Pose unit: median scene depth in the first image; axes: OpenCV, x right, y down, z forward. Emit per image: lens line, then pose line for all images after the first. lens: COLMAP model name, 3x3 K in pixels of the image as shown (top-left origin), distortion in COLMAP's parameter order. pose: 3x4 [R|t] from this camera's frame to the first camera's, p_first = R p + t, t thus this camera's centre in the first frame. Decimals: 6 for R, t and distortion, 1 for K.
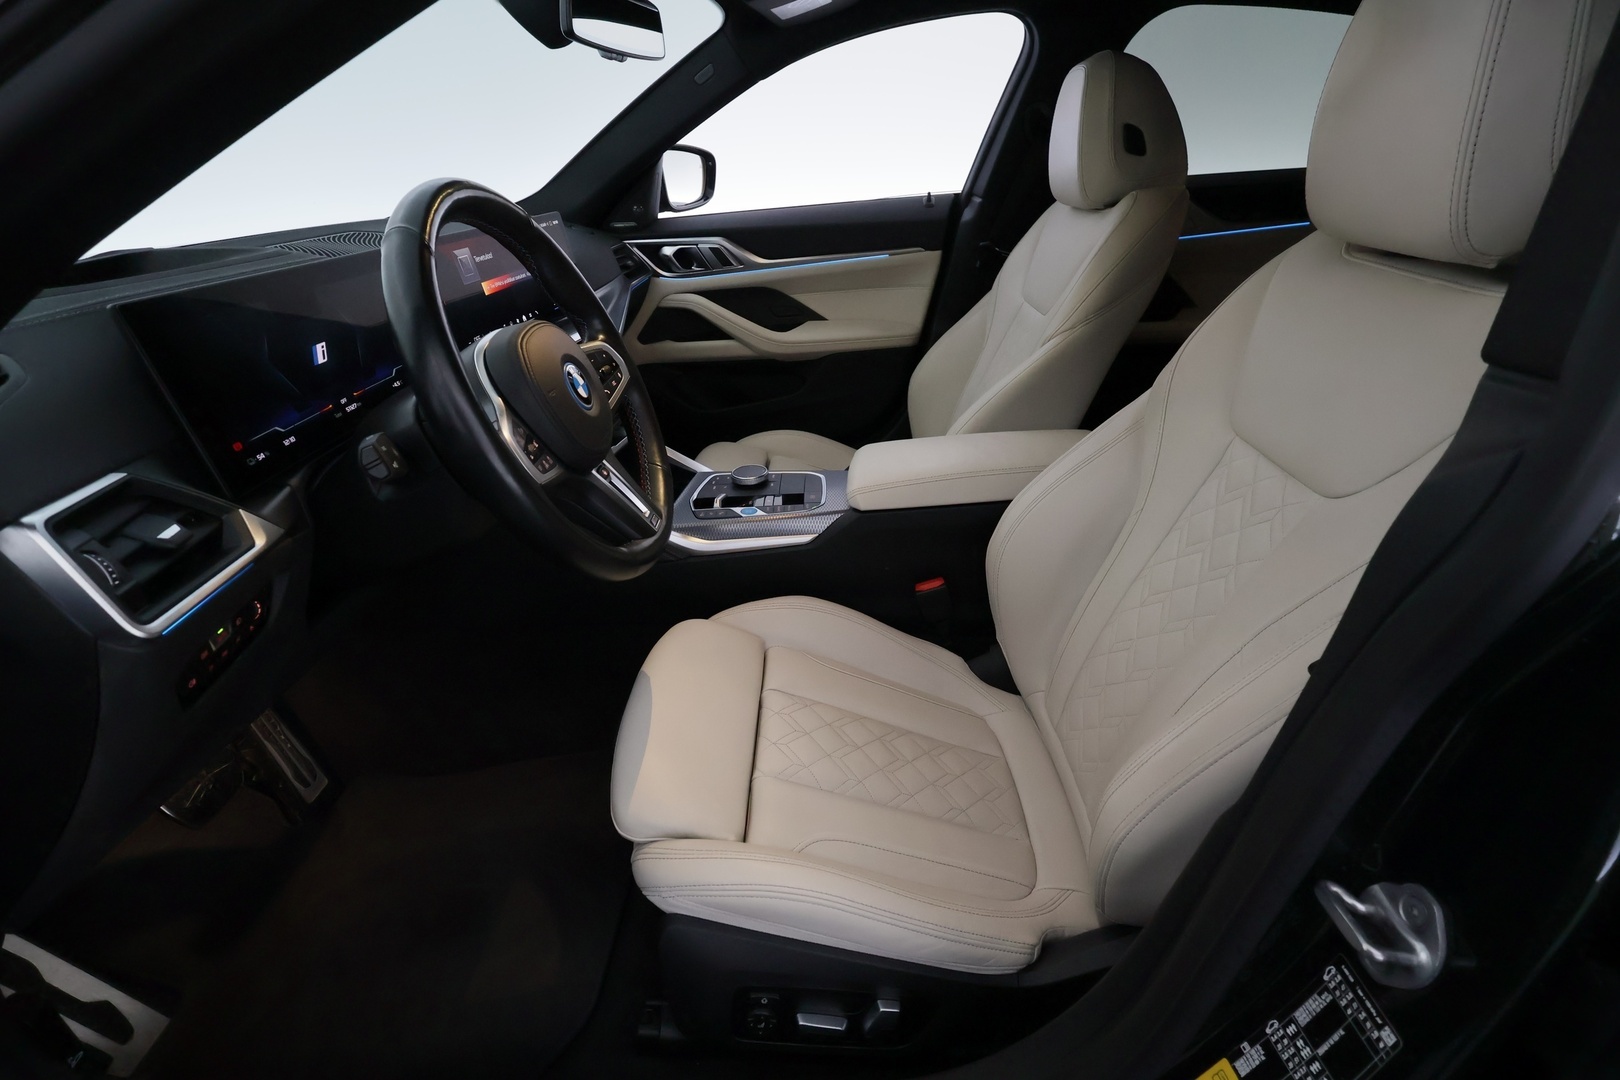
lens RADIAL K [[769.8, 0, 824.3], [0, 769.8, 545.9], [0, 0, 1]] dist [-0.001218, 0.002142]
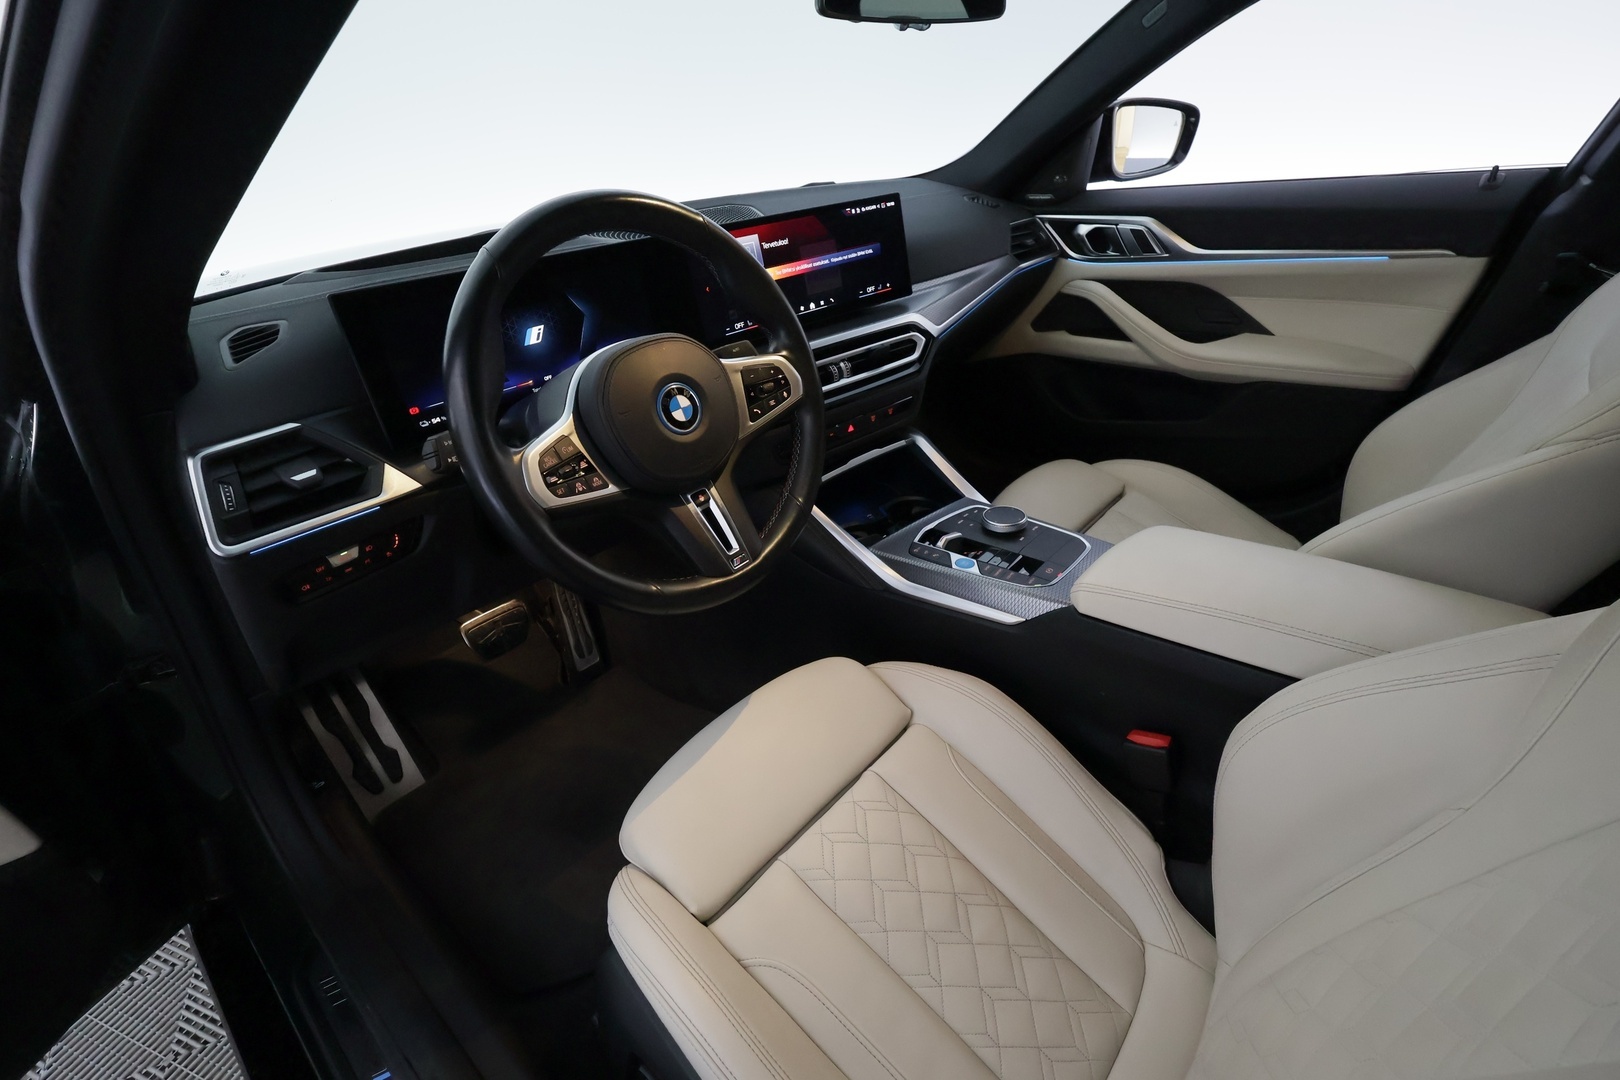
lens RADIAL K [[769.8, 0, 809.6], [0, 769.8, 541.4], [0, 0, 1]] dist [-0.001218, 0.002142]
pose [[0.745111, 0.310220, -0.590401, 0.184902], [-0.269345, 0.949804, 0.159140, -0.107832], [0.610134, 0.040445, 0.791265, 0.150190]]
